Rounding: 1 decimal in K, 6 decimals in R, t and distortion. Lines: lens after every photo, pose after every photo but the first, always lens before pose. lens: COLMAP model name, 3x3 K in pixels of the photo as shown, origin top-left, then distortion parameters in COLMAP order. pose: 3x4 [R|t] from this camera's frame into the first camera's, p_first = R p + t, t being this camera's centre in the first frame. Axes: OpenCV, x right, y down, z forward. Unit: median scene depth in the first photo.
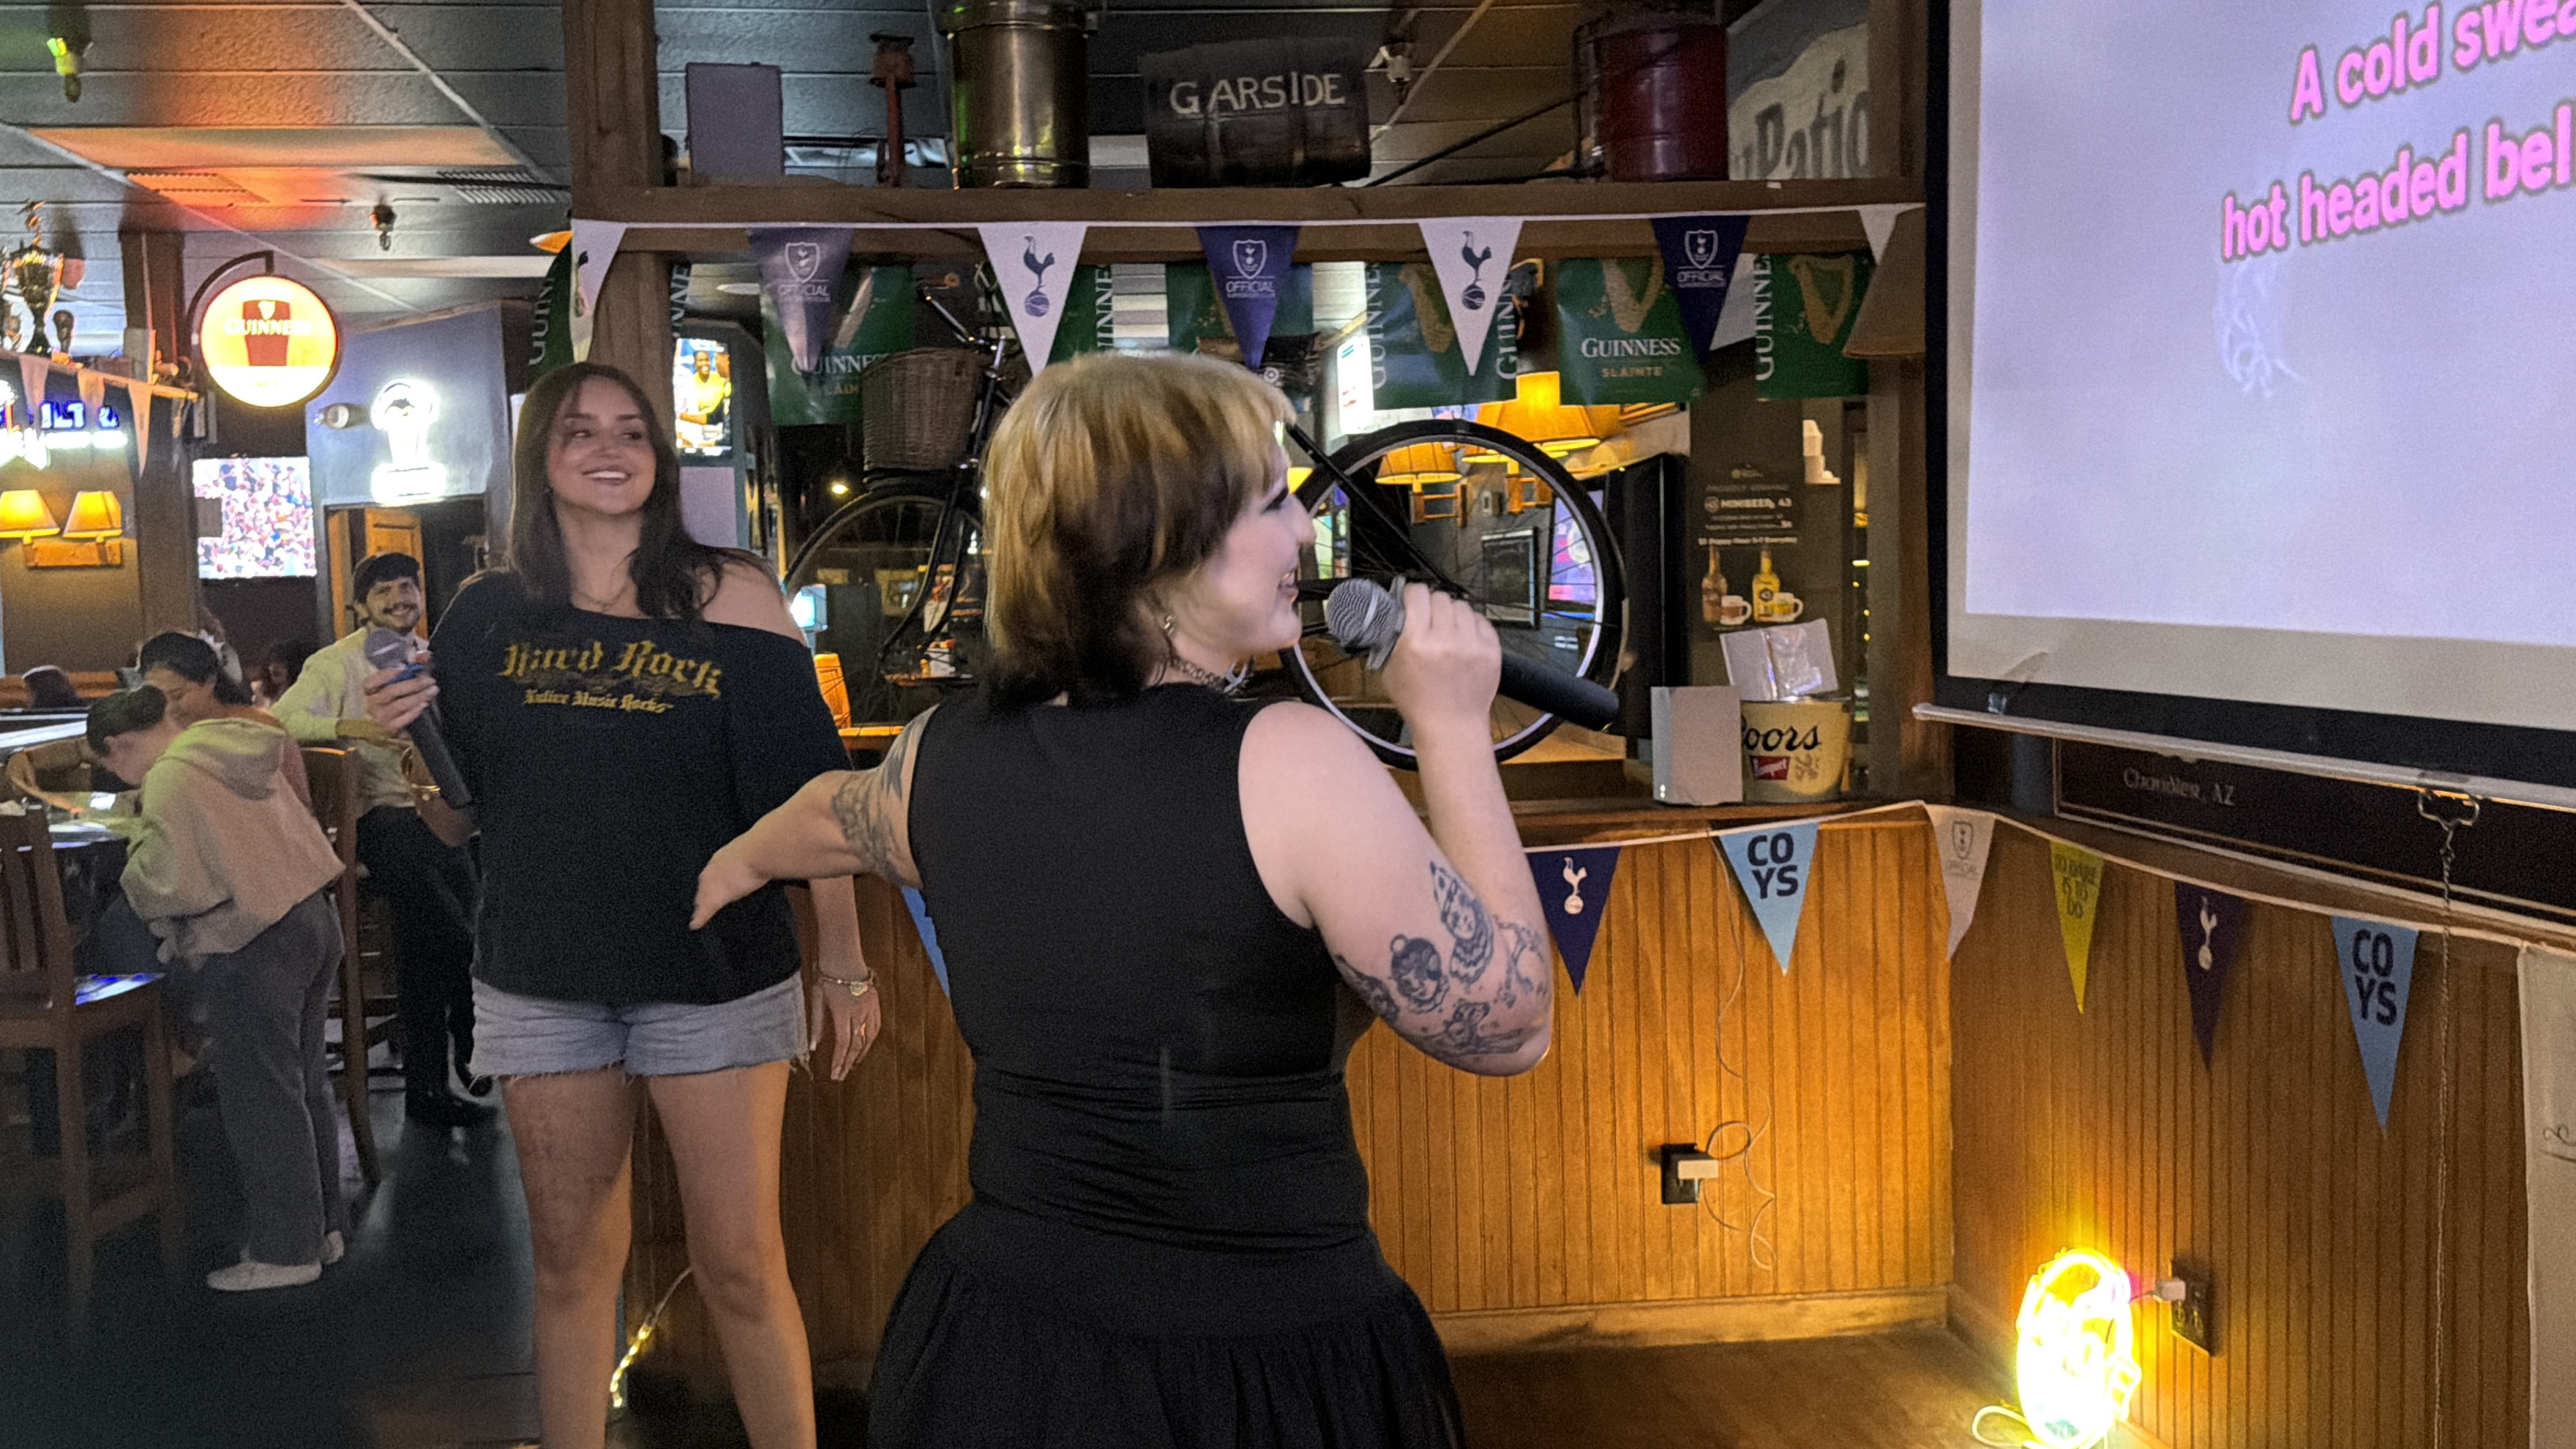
lens RADIAL K [[2158.7, 0, 1211.7], [0, 2158.7, 747.6], [0, 0, 1]] dist [0.098148, -0.179951]
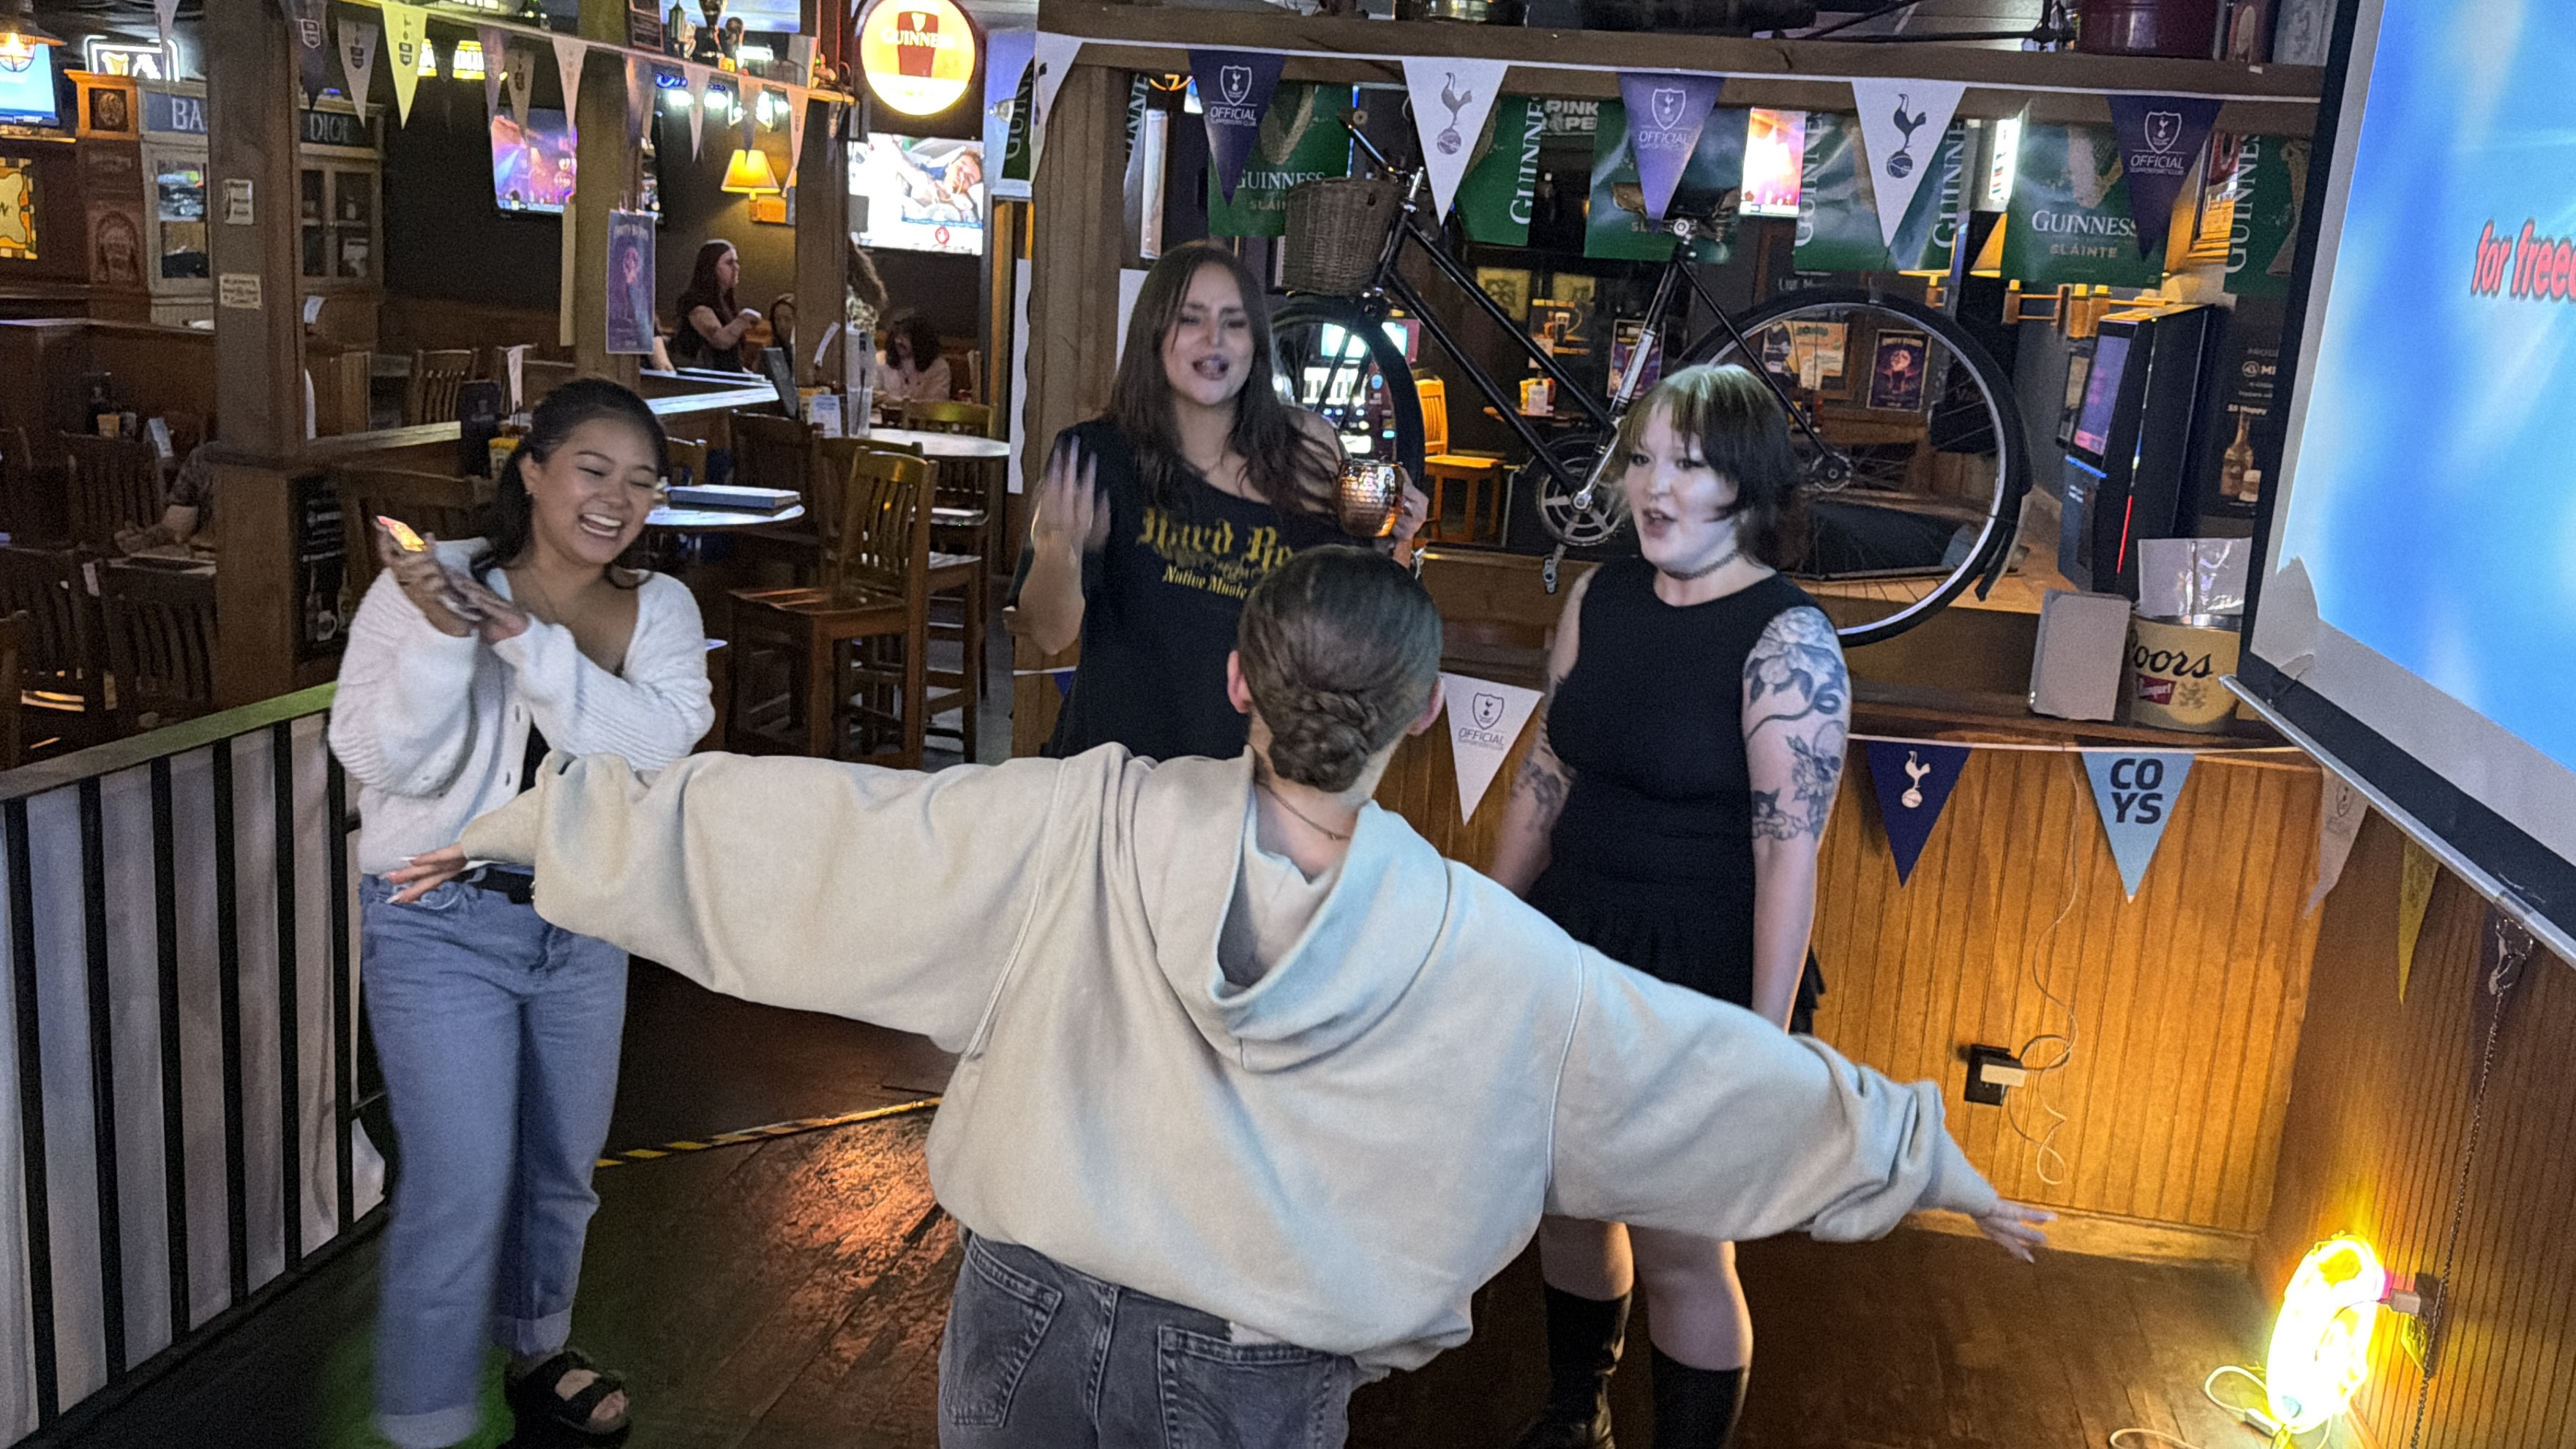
lens RADIAL K [[2158.7, 0, 1295.4], [0, 2158.7, 763.4], [0, 0, 1]] dist [0.098148, -0.179951]
pose [[0.949979, 0.156841, -0.270074, 0.163249], [-0.113489, 0.979001, 0.169343, -0.079094], [0.290963, -0.130222, 0.947830, -0.025581]]
